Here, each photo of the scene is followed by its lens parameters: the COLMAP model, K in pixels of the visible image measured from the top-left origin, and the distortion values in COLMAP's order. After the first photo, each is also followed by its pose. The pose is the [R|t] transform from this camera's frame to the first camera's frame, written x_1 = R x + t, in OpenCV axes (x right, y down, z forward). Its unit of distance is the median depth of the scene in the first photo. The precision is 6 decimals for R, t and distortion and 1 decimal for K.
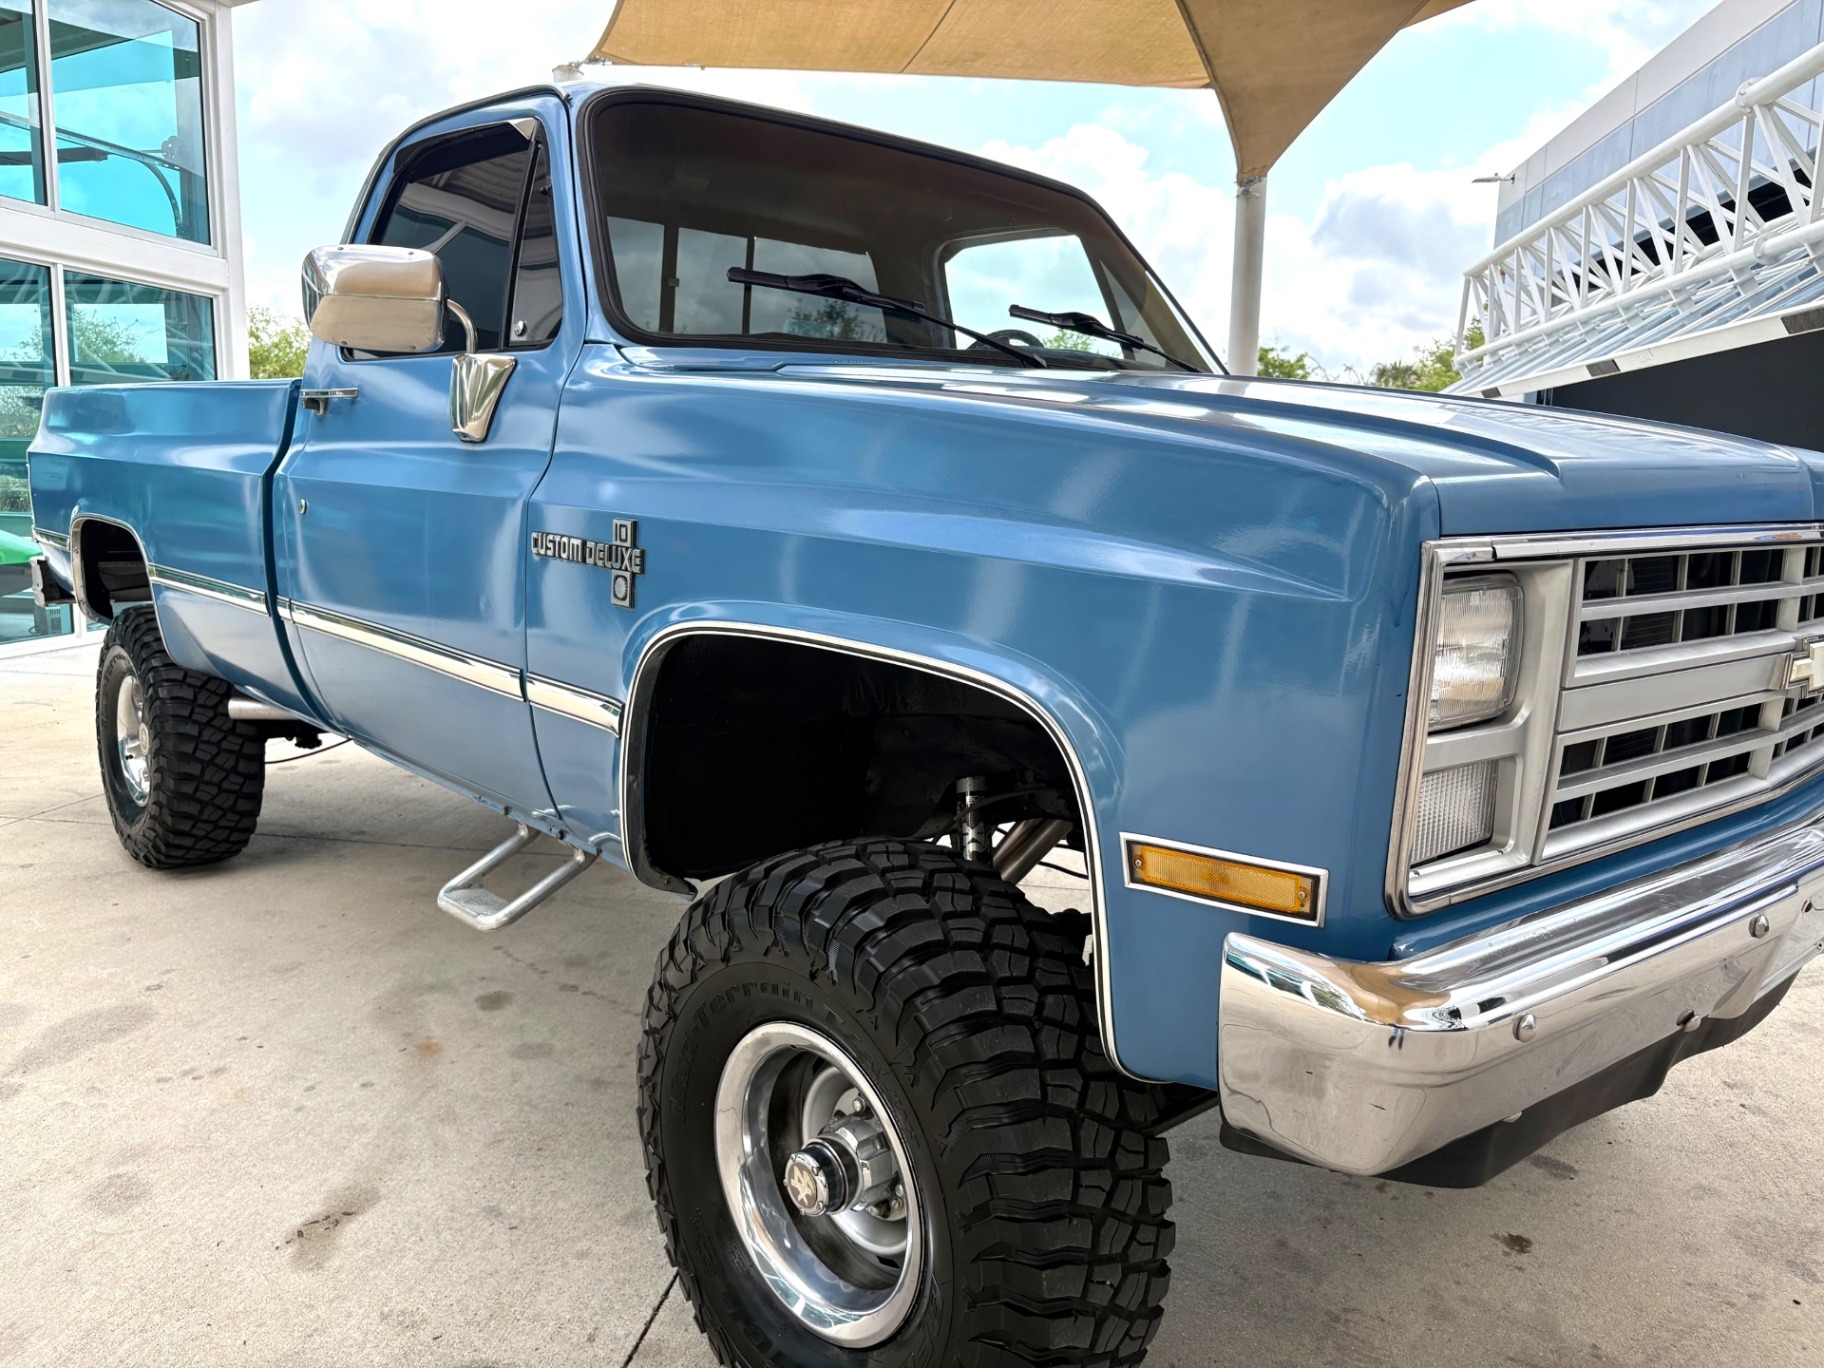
lens RADIAL K [[1402.3, 0, 914.2], [0, 1402.3, 675.5], [0, 0, 1]] dist [0.008072, -0.001315]
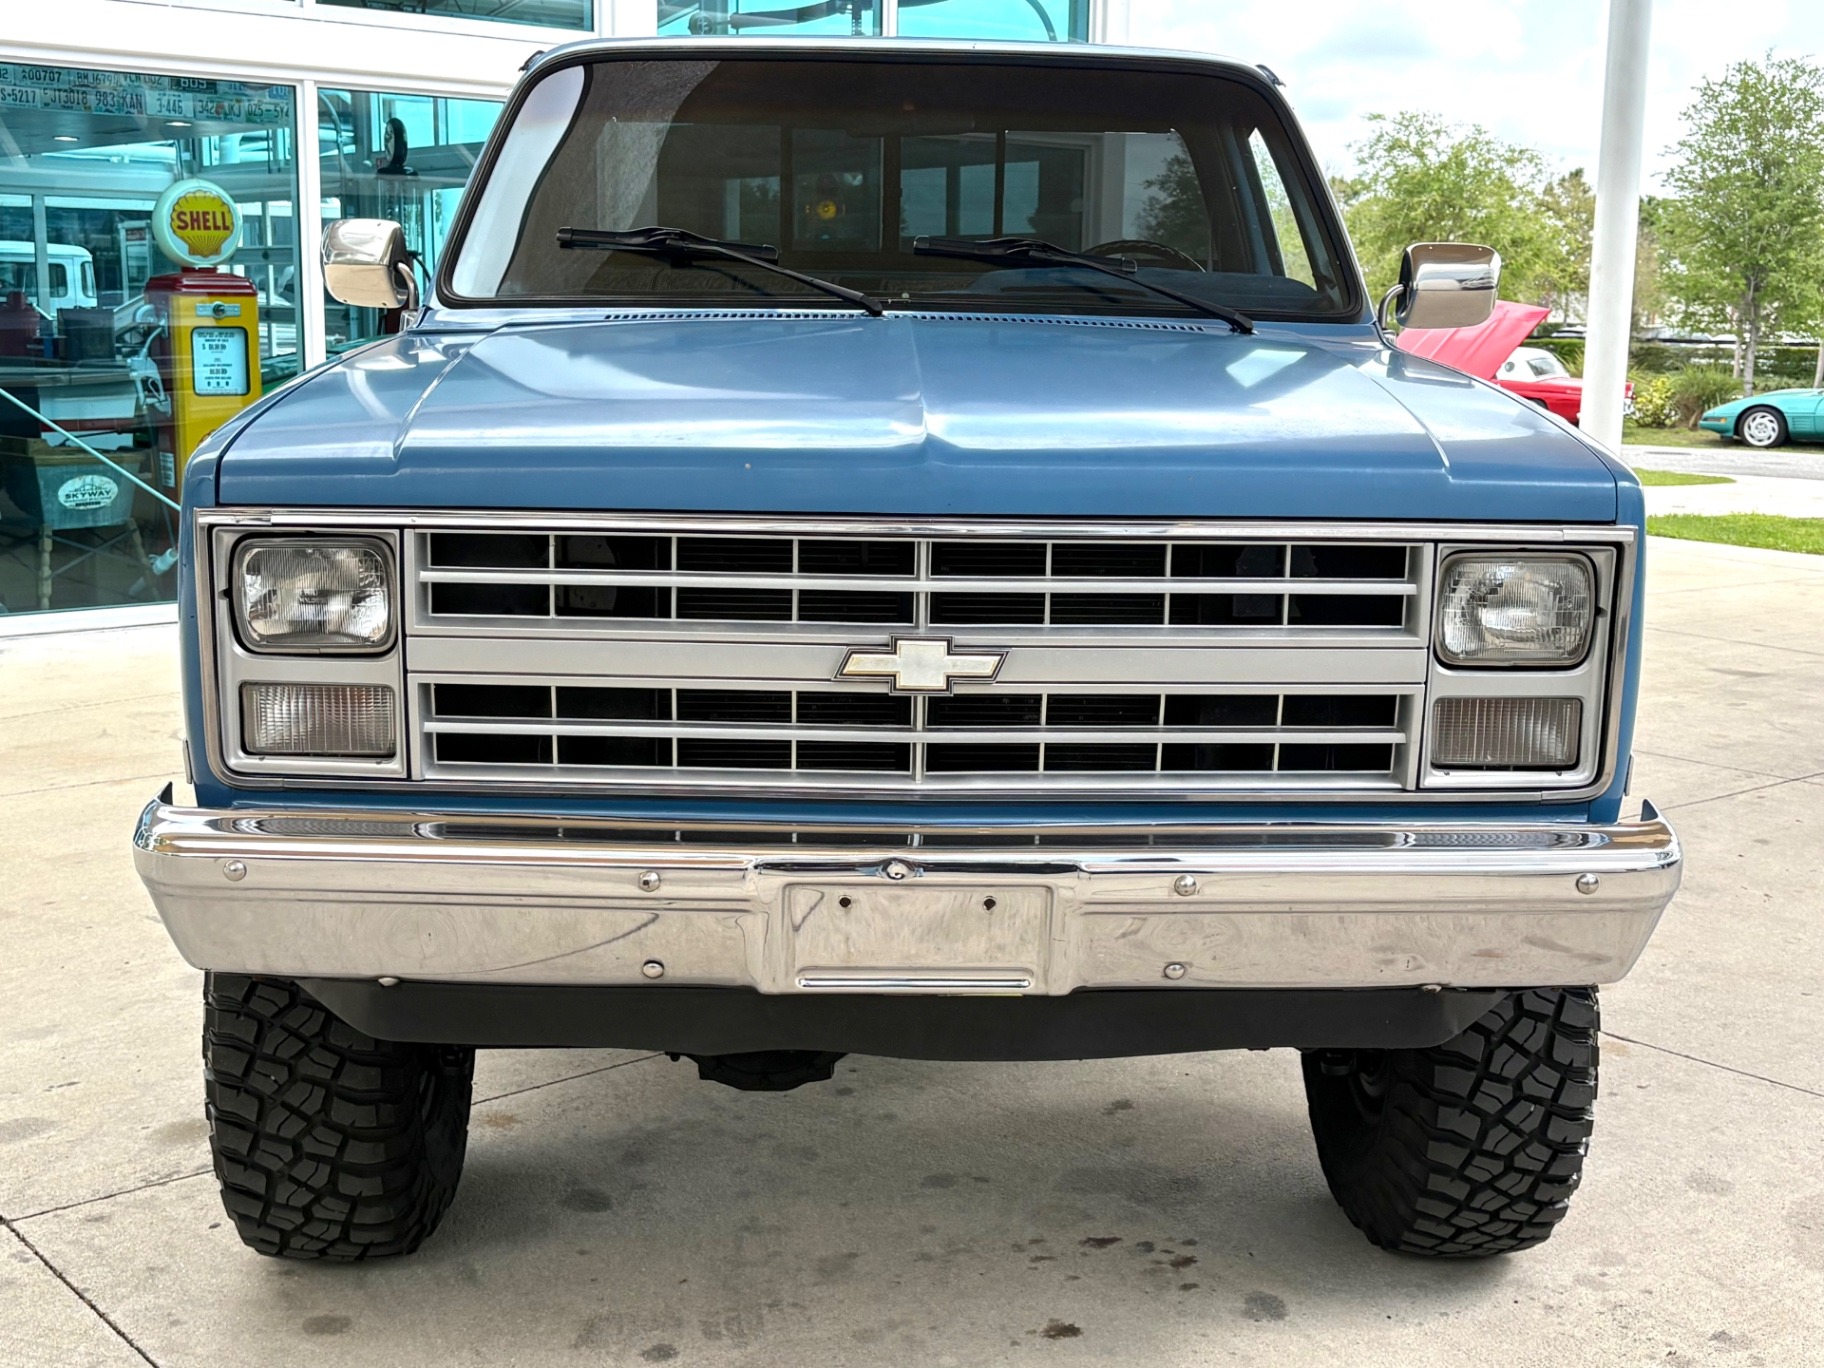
lens RADIAL K [[2196.3, 0, 912.0], [0, 2196.3, 684.0], [0, 0, 1]] dist [0.115822, -0.363314]
pose [[0.755825, 0.101891, -0.646798, 0.849460], [-0.094623, 0.994446, 0.046084, -0.033131], [0.647901, 0.026371, 0.761268, -0.077489]]
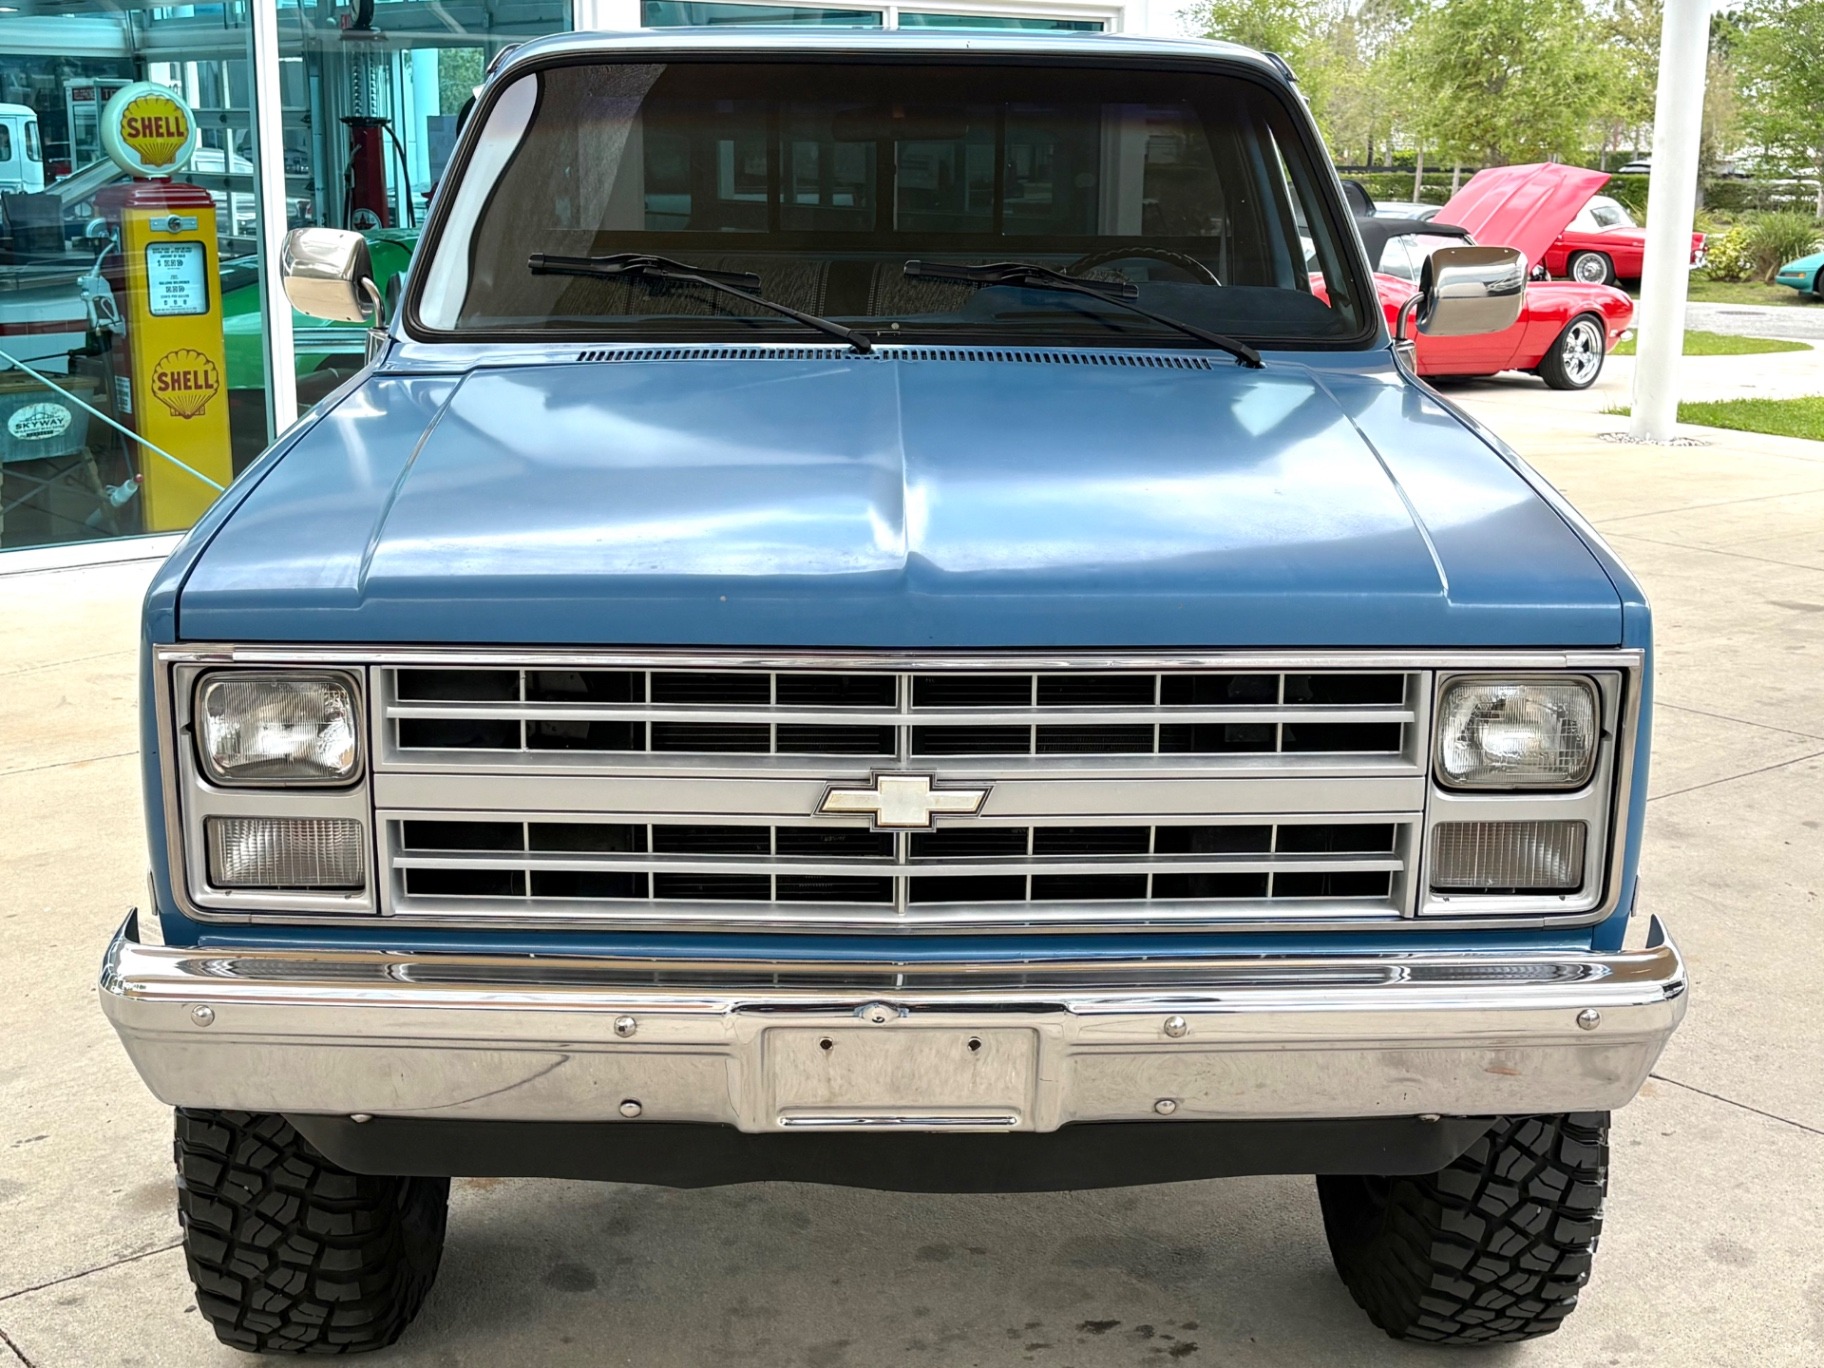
lens RADIAL K [[2364.0, 0, 907.9], [0, 2364.0, 664.9], [0, 0, 1]] dist [0.108423, -0.336257]
pose [[0.750989, 0.131555, -0.647077, 0.870269], [-0.088974, 0.991176, 0.098250, -0.133021], [0.654292, -0.016211, 0.756068, -0.097278]]
